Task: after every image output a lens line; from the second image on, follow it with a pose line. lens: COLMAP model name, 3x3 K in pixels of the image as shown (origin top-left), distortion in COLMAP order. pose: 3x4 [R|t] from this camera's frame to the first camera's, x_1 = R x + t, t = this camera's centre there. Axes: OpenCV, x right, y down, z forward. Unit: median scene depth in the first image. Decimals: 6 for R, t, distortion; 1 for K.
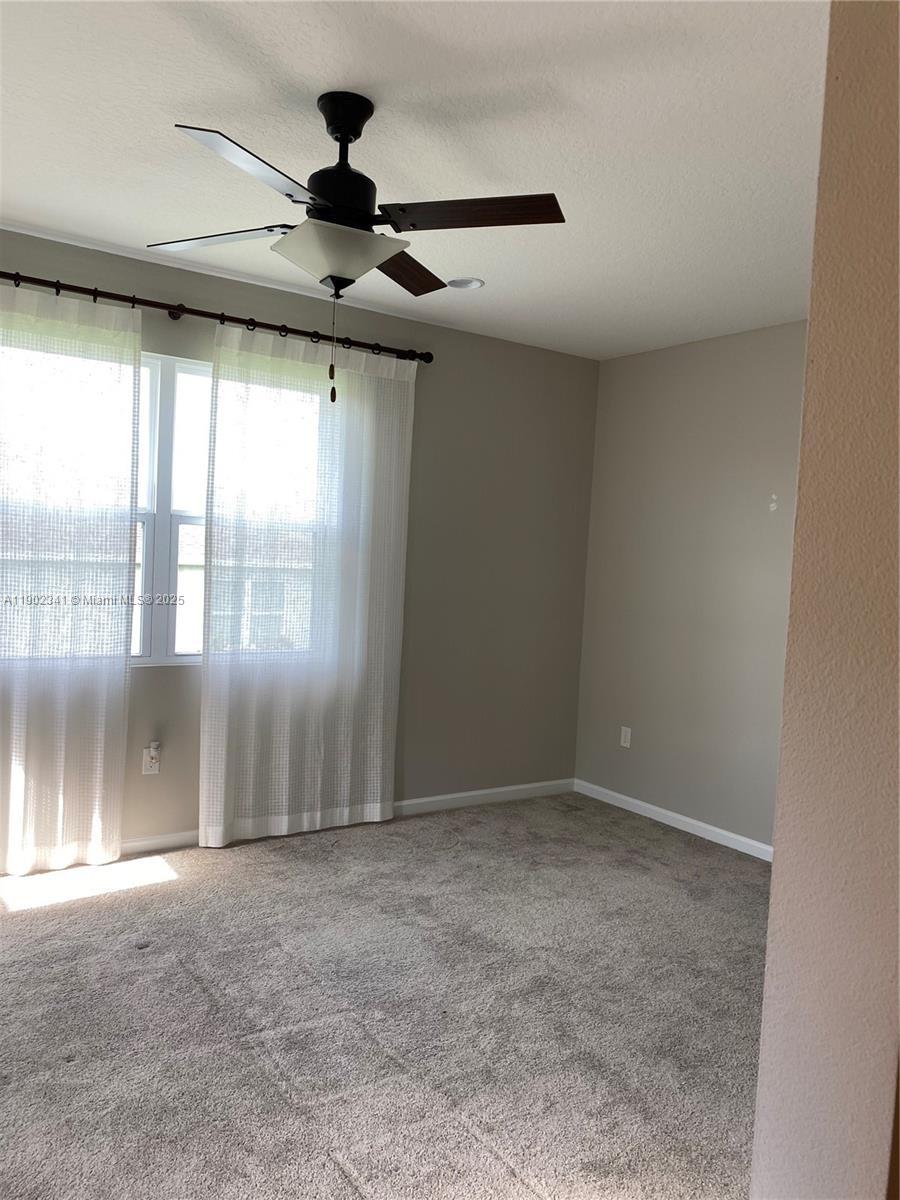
lens RADIAL K [[913.4, 0, 446.9], [0, 913.4, 601.8], [0, 0, 1]] dist [0.043671, -0.041456]
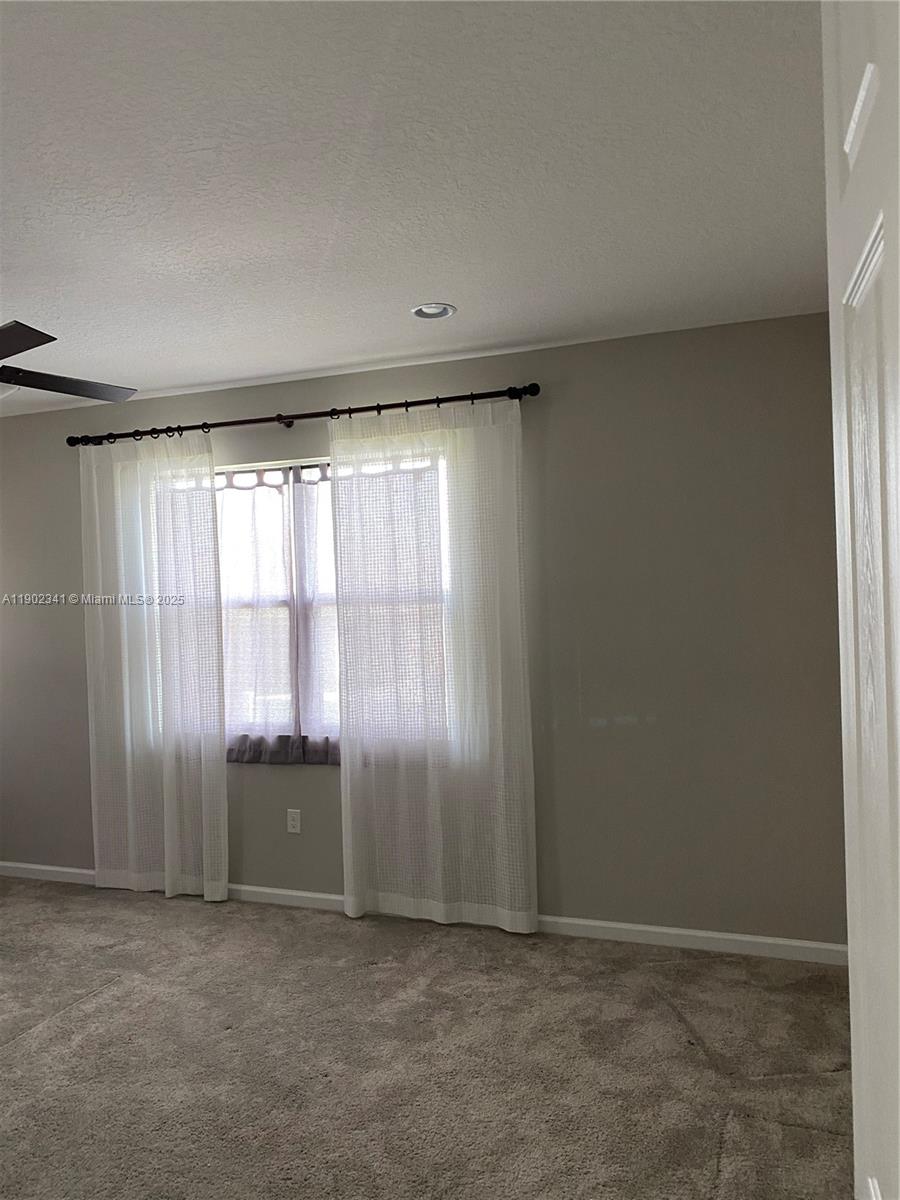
lens RADIAL K [[913.4, 0, 446.9], [0, 913.4, 601.8], [0, 0, 1]] dist [0.043671, -0.041456]
pose [[0.533571, -0.061794, -0.843495, 0.671968], [-0.003711, 0.997147, -0.075398, -0.003393], [0.845747, 0.043360, 0.531819, 0.499942]]
